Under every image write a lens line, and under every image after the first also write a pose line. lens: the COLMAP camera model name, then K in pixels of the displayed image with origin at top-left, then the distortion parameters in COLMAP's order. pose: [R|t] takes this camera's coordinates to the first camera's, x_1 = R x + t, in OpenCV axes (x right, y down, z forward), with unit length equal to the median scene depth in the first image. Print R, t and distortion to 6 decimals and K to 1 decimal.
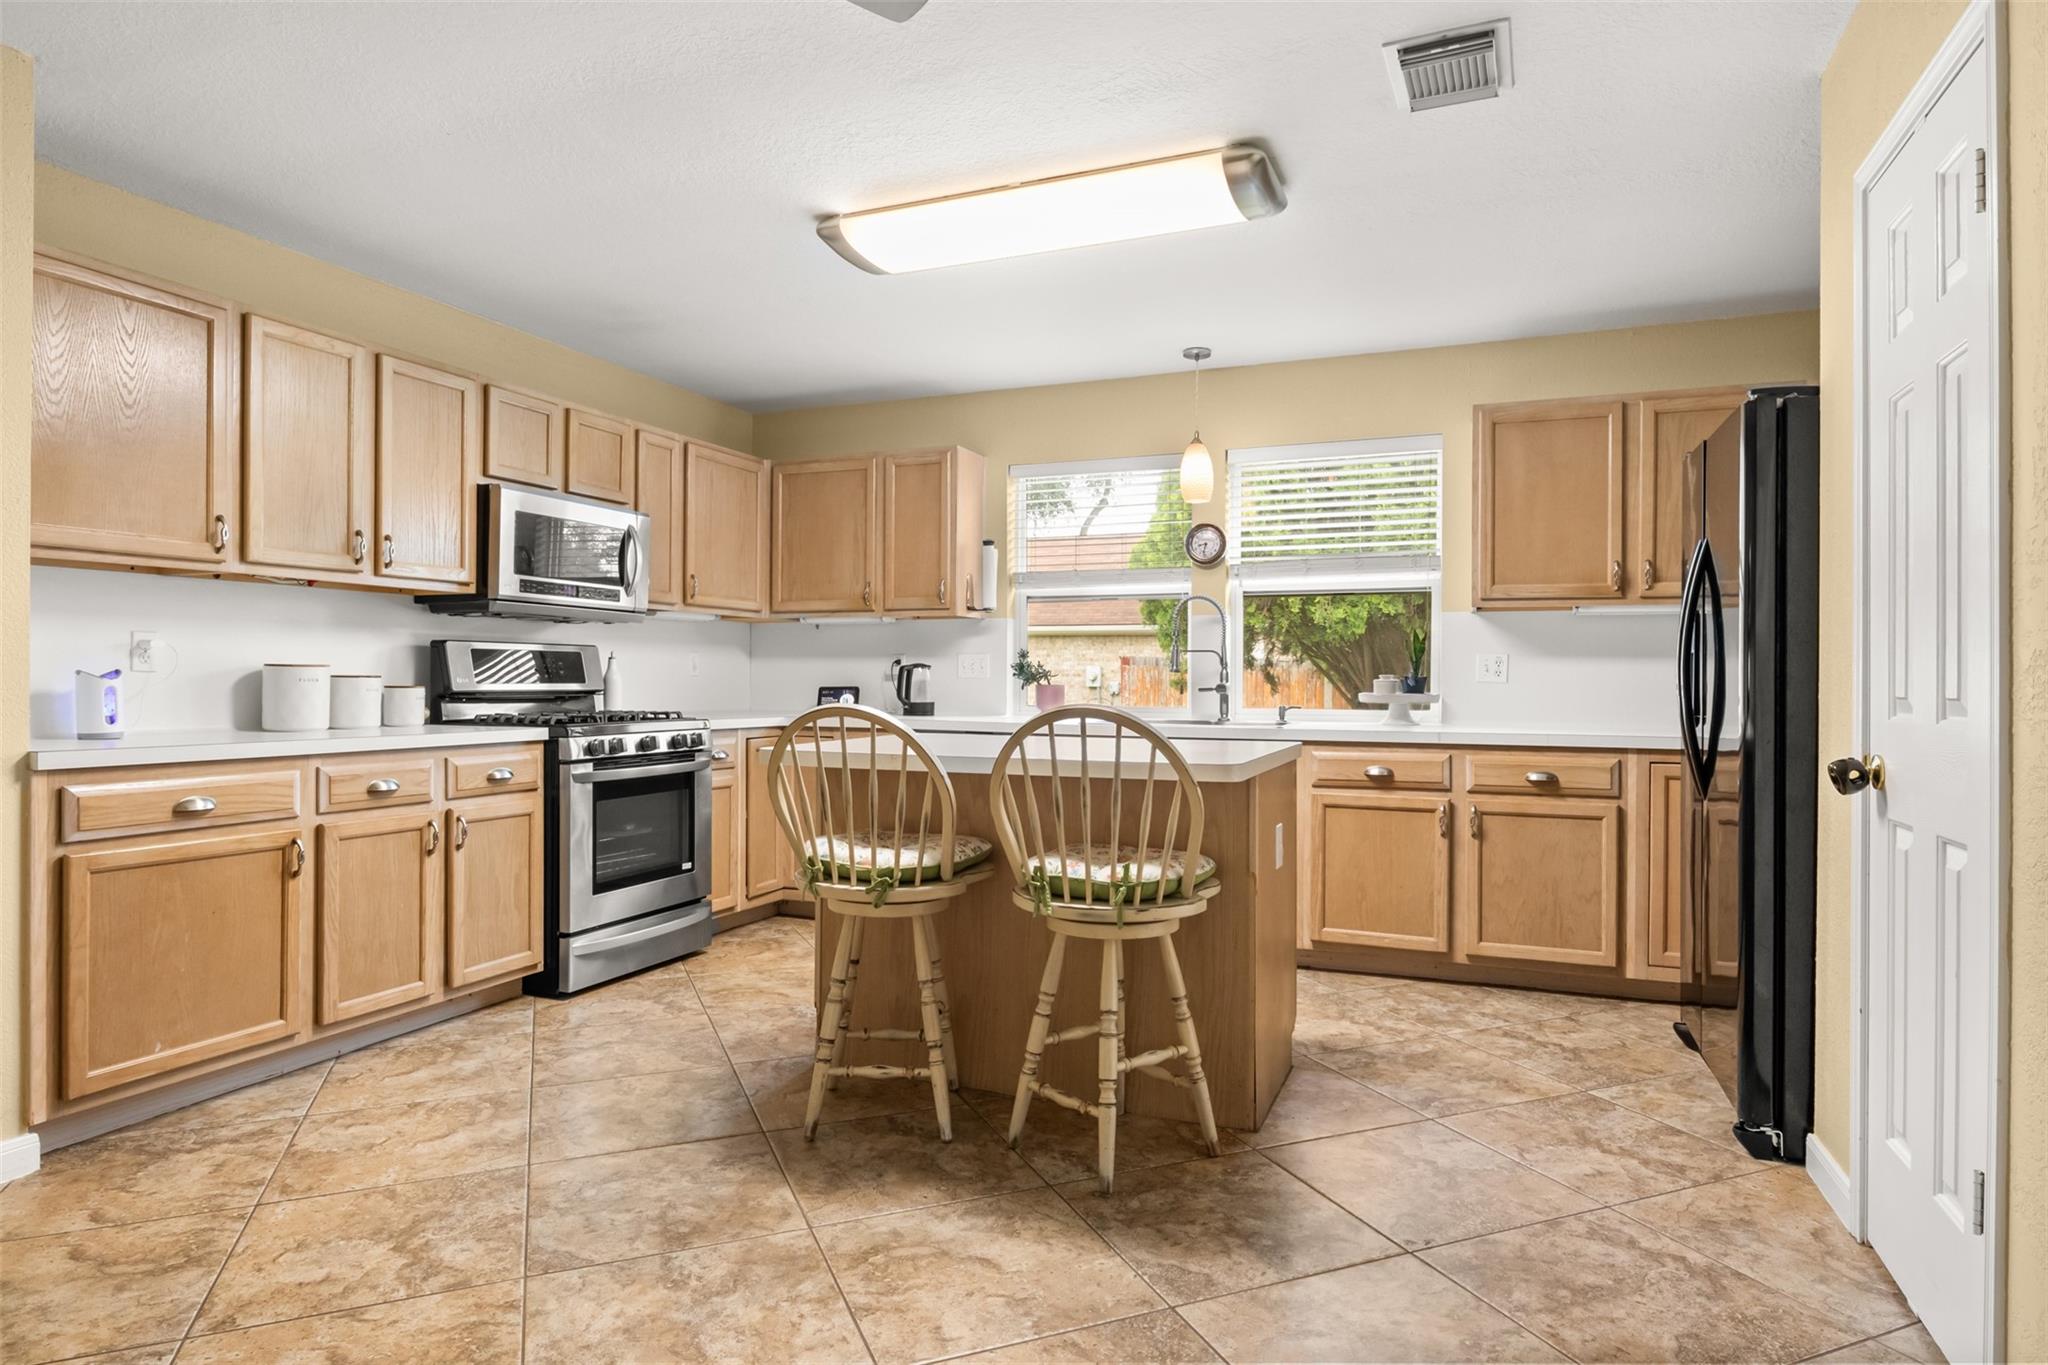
lens RADIAL K [[1156.9, 0, 1019.7], [0, 1156.9, 666.1], [0, 0, 1]] dist [-0.007568, -0.000232]
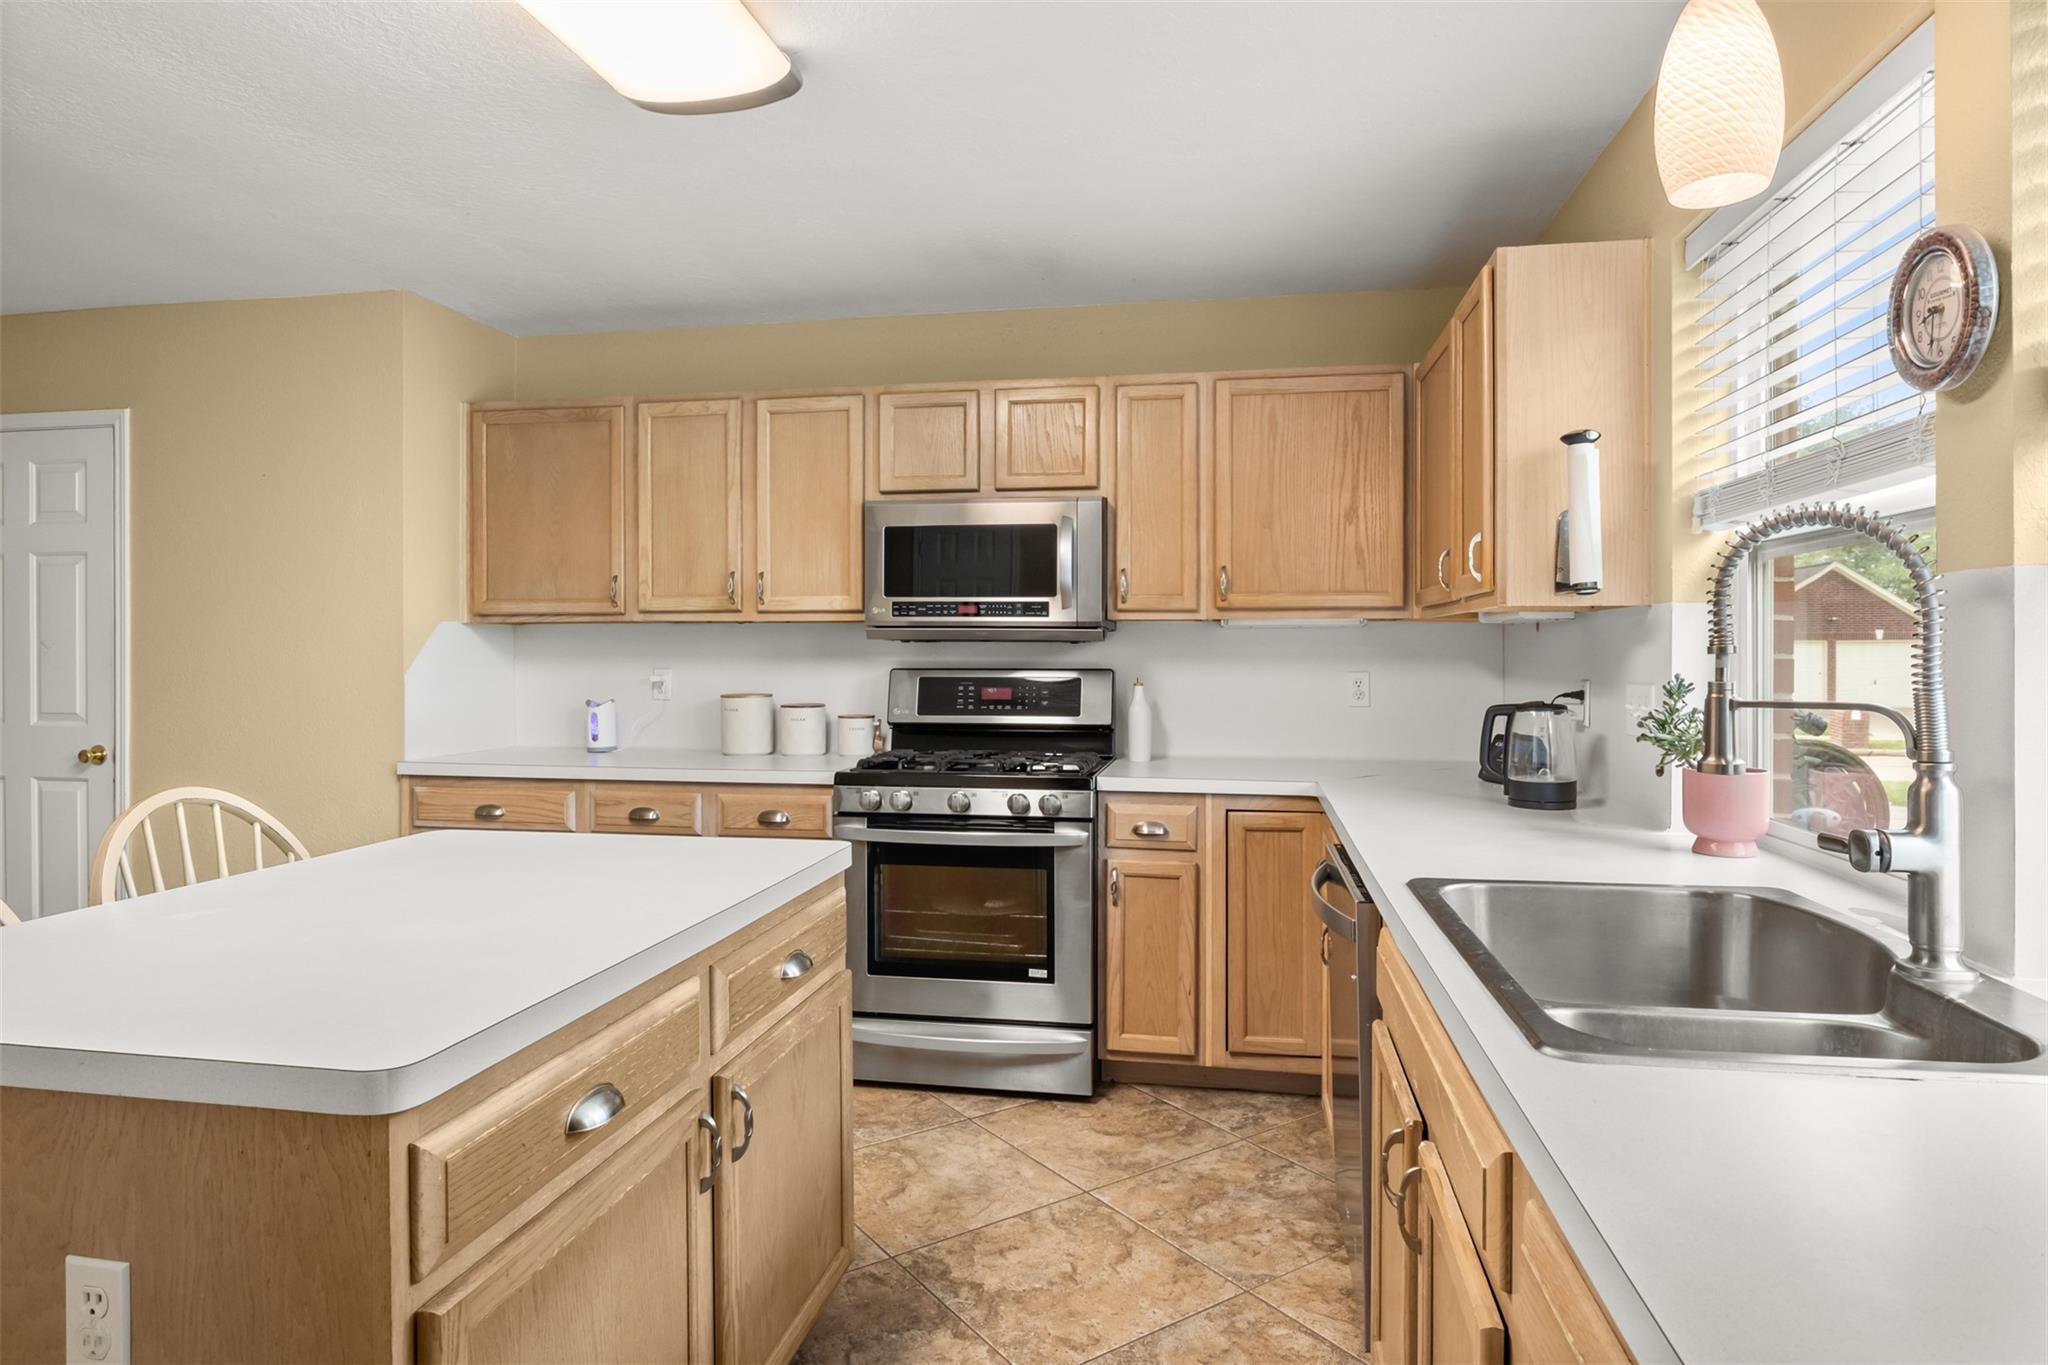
lens RADIAL K [[1156.9, 0, 1019.7], [0, 1156.9, 666.1], [0, 0, 1]] dist [-0.007568, -0.000232]
pose [[0.215388, 0.006201, -0.976509, 0.586221], [0.008858, 0.999926, 0.008304, -0.040380], [0.976488, -0.010439, 0.215317, 1.135157]]
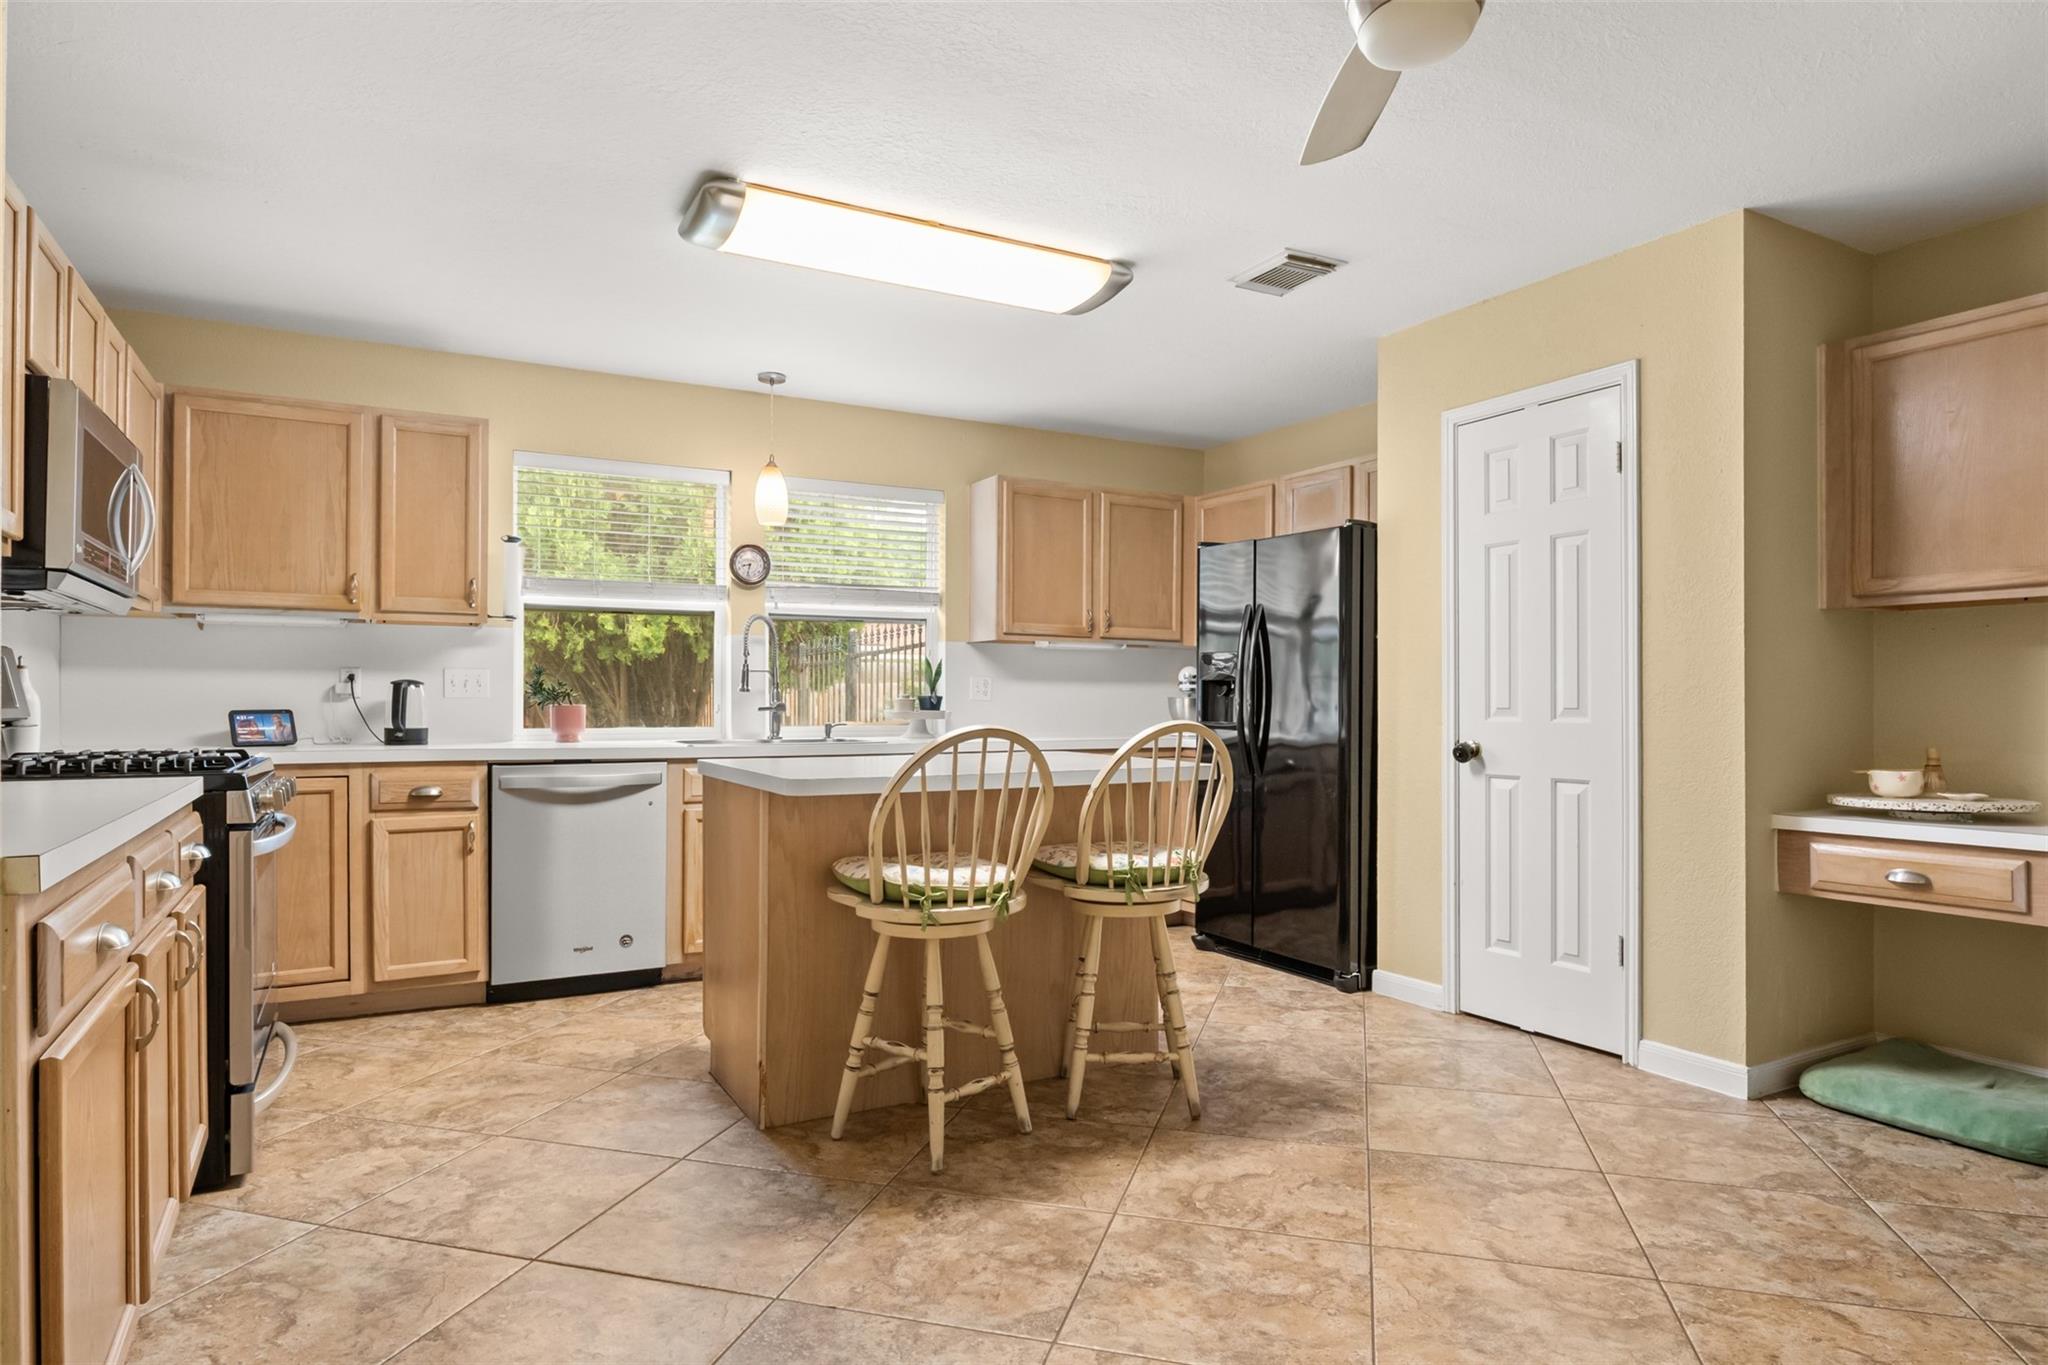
lens RADIAL K [[1165.5, 0, 1026.5], [0, 1165.5, 689.8], [0, 0, 1]] dist [-0.006289, -0.001140]
pose [[0.619919, 0.002323, 0.784662, -0.761204], [-0.007675, 0.999966, 0.003103, -0.002010], [-0.784628, -0.007946, 0.619916, 0.279724]]
